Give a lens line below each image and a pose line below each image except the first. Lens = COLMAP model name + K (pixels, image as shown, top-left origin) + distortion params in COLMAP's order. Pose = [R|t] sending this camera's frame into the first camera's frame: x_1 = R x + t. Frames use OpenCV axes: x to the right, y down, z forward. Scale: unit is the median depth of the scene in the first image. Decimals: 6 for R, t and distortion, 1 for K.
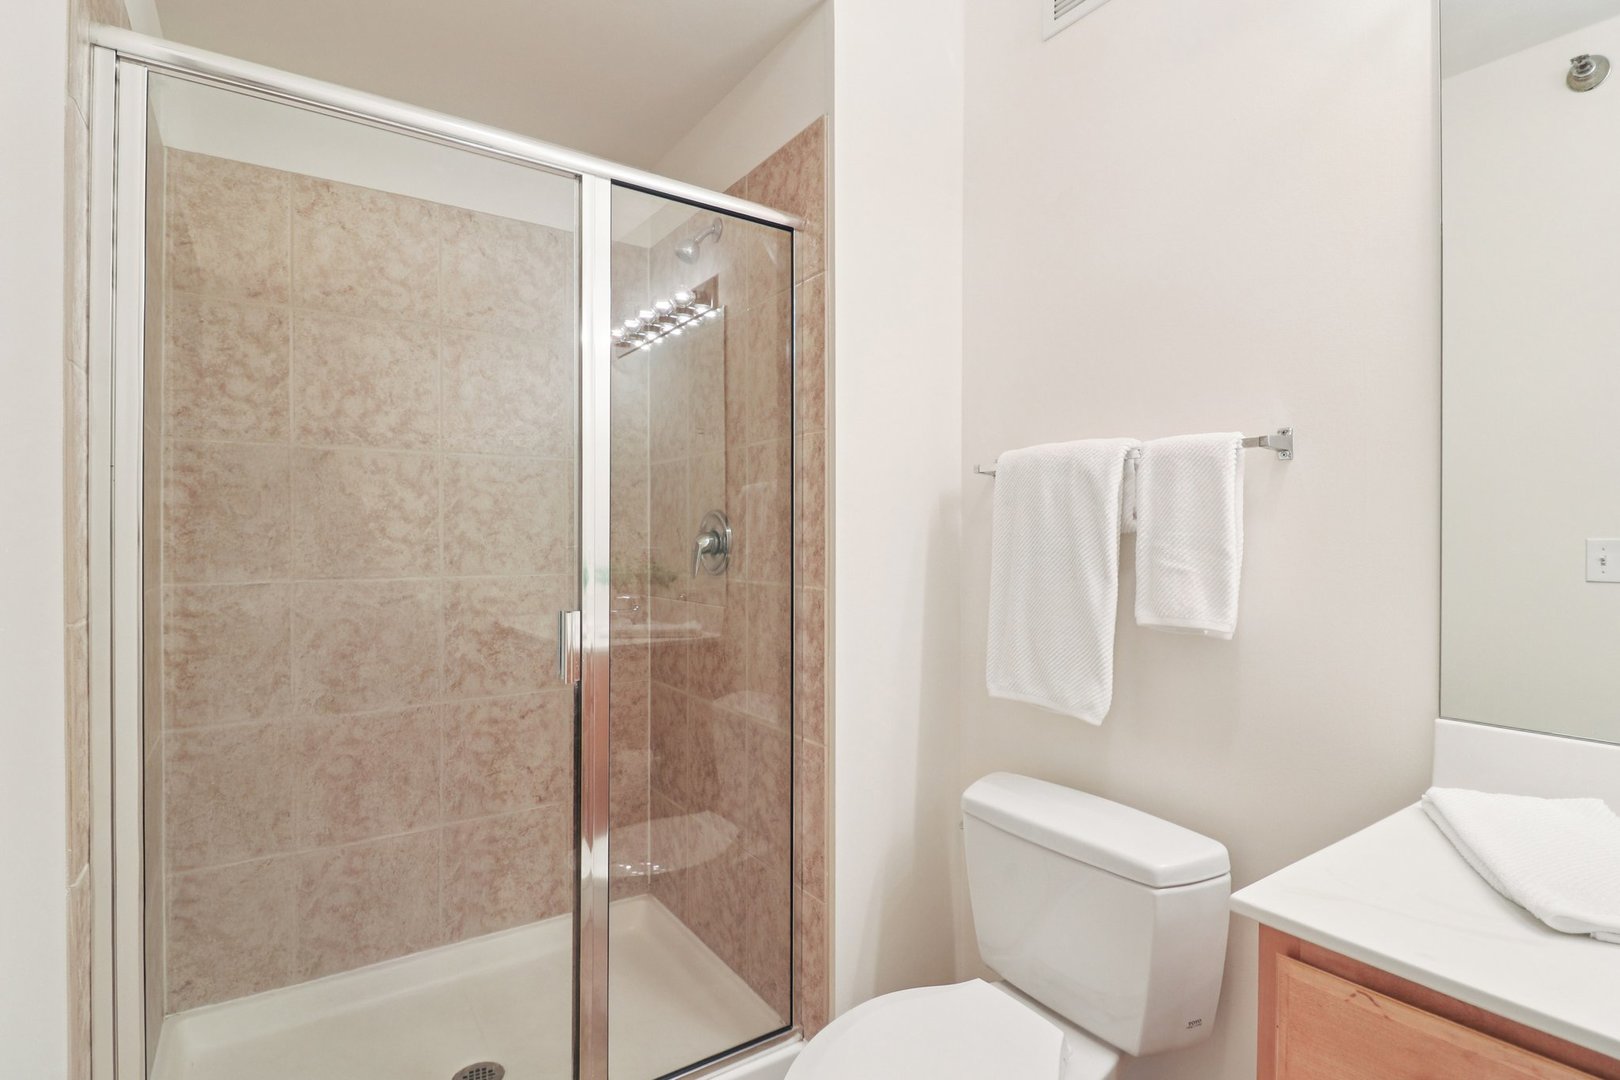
lens RADIAL K [[777.9, 0, 797.8], [0, 777.9, 550.4], [0, 0, 1]] dist [-0.015893, -0.010437]
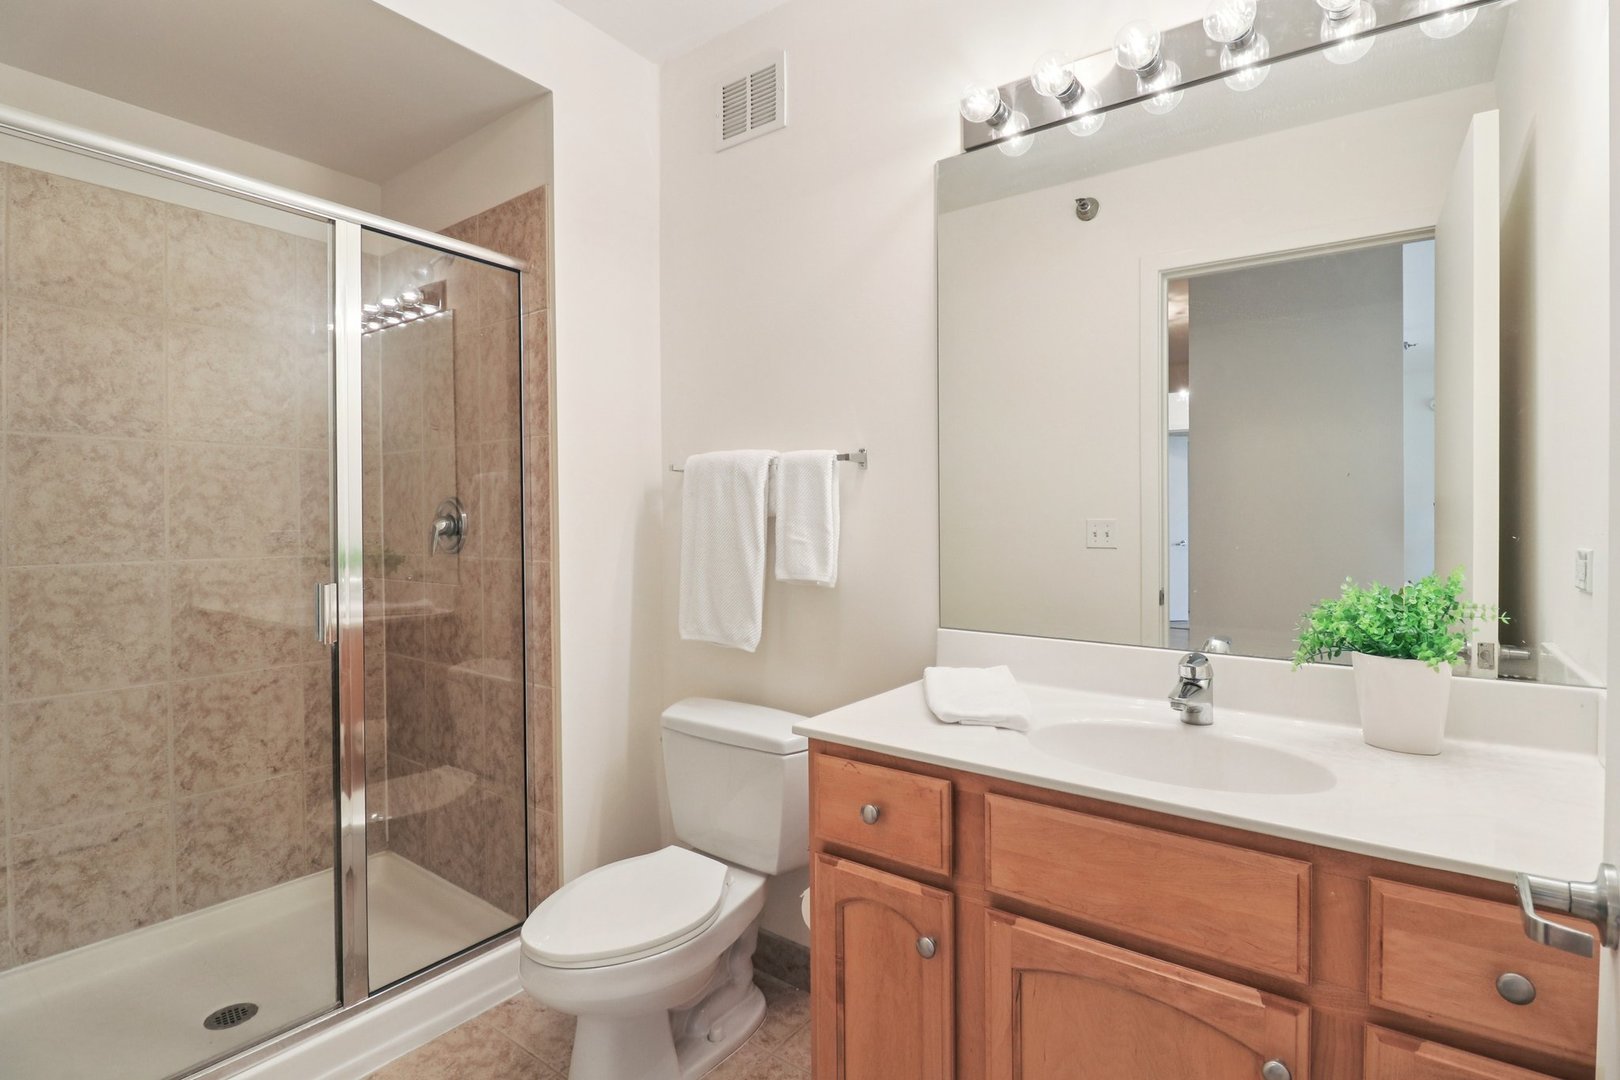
lens RADIAL K [[777.9, 0, 786.8], [0, 777.9, 546.0], [0, 0, 1]] dist [-0.015893, -0.010437]
pose [[0.947352, -0.013541, 0.319908, -0.003418], [0.008535, 0.999818, 0.017047, 0.005212], [-0.320081, -0.013419, 0.947295, -0.269147]]
